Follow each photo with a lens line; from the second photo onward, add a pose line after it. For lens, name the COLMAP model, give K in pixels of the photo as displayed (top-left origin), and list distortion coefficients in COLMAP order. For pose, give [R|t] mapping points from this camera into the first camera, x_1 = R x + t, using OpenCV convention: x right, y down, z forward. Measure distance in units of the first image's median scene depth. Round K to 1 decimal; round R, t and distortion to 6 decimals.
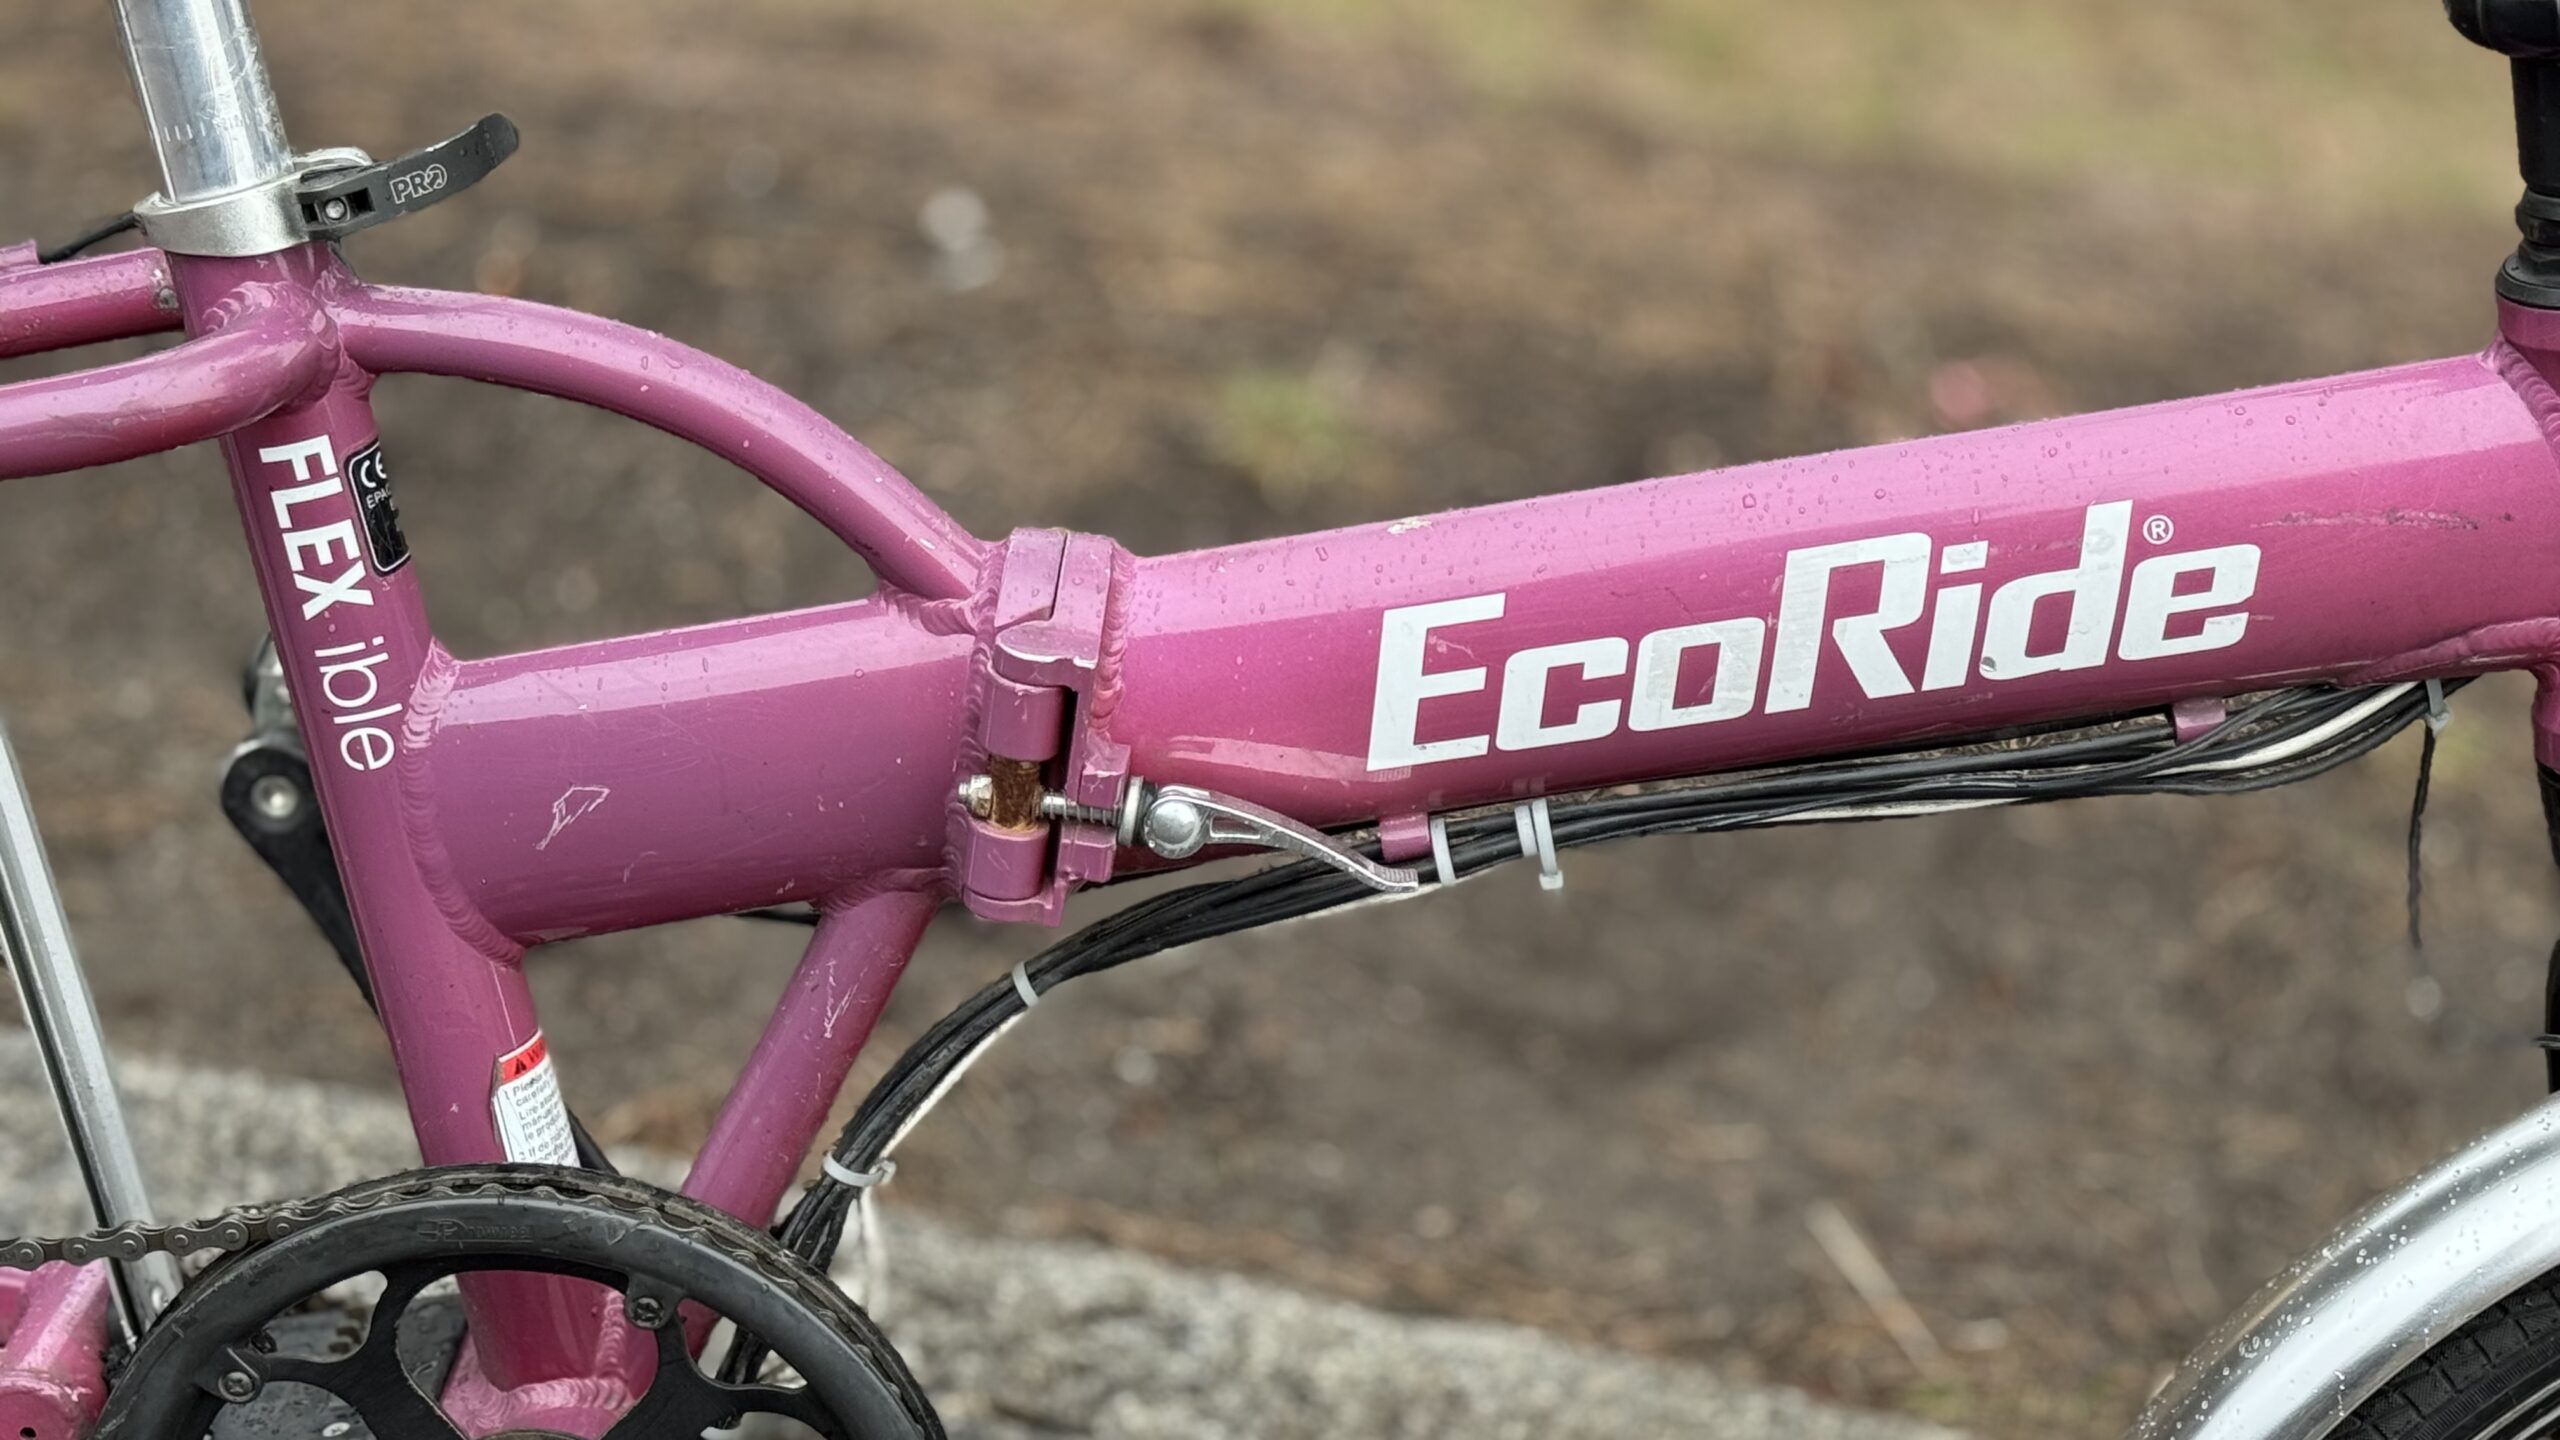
lens RADIAL K [[4772.9, 0, 1280.0], [0, 4772.9, 720.0], [0, 0, 1]] dist [0.095127, 0.149264]
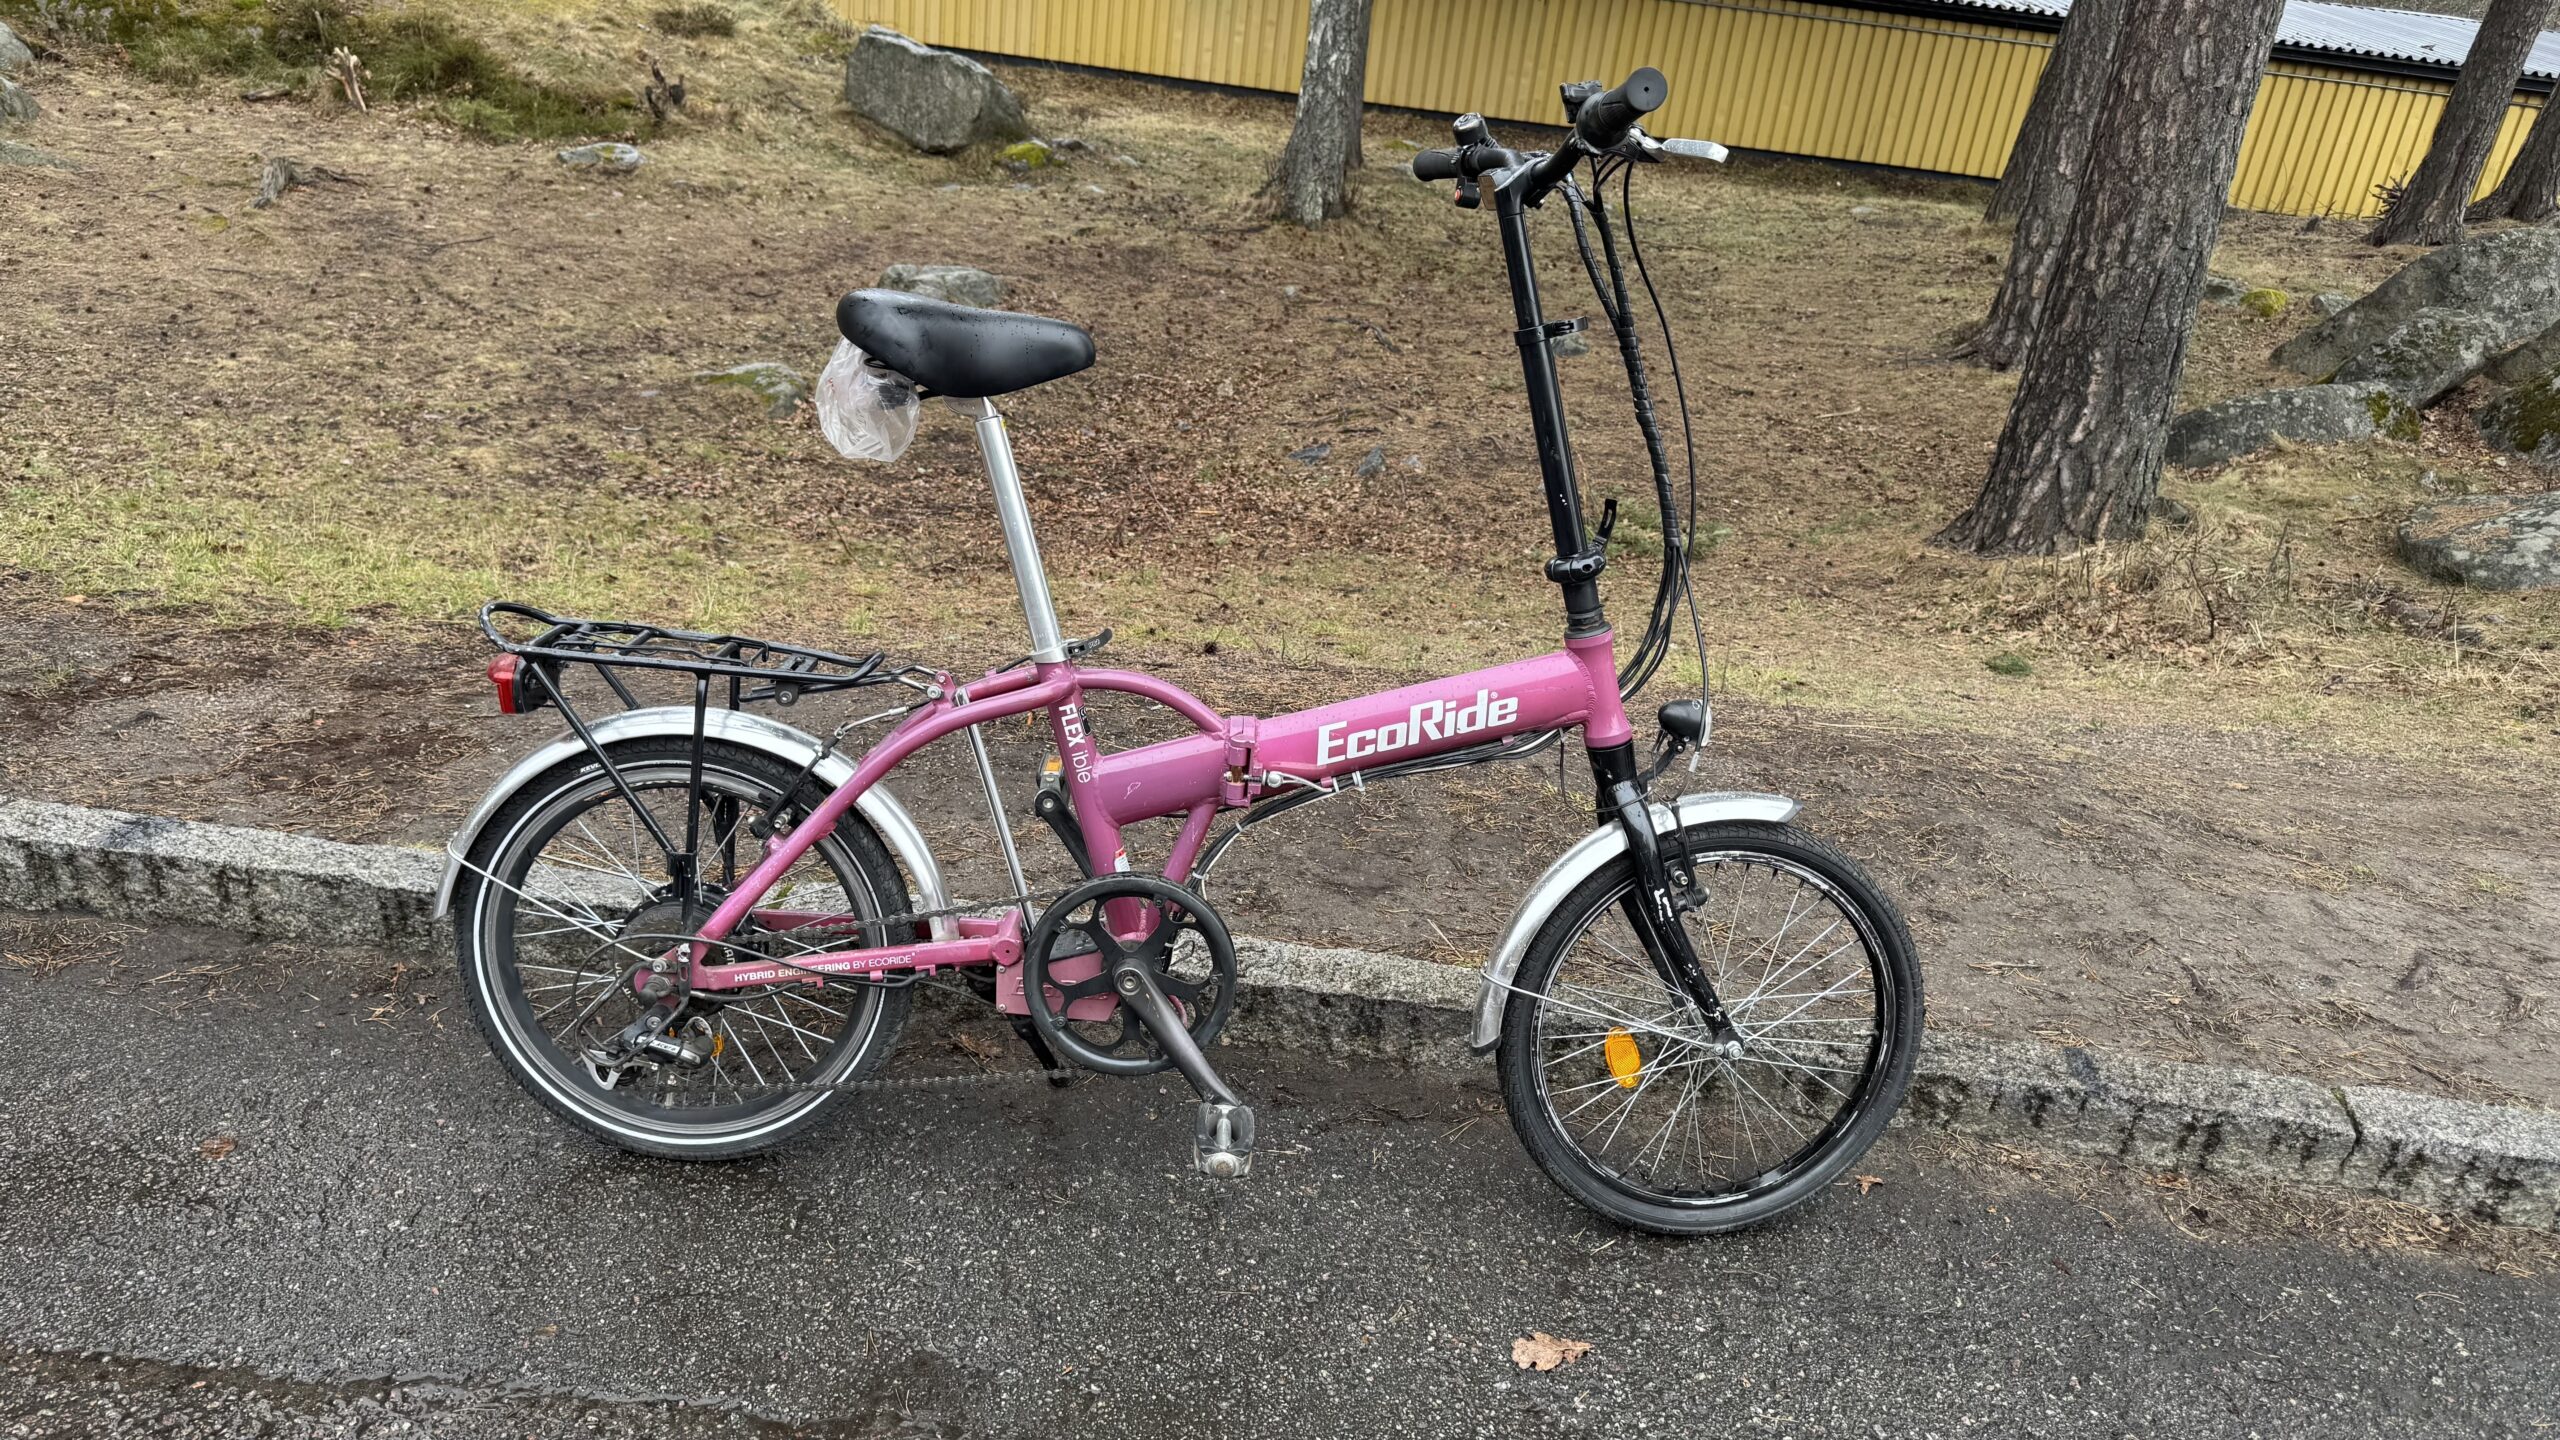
lens RADIAL K [[1782.7, 0, 1280.0], [0, 1782.7, 720.0], [0, 0, 1]] dist [0.084141, -0.096696]
pose [[0.996020, -0.071208, 0.053614, -0.099132], [0.077142, 0.989982, -0.118259, 0.158298], [-0.044656, 0.121924, 0.991534, -0.596878]]
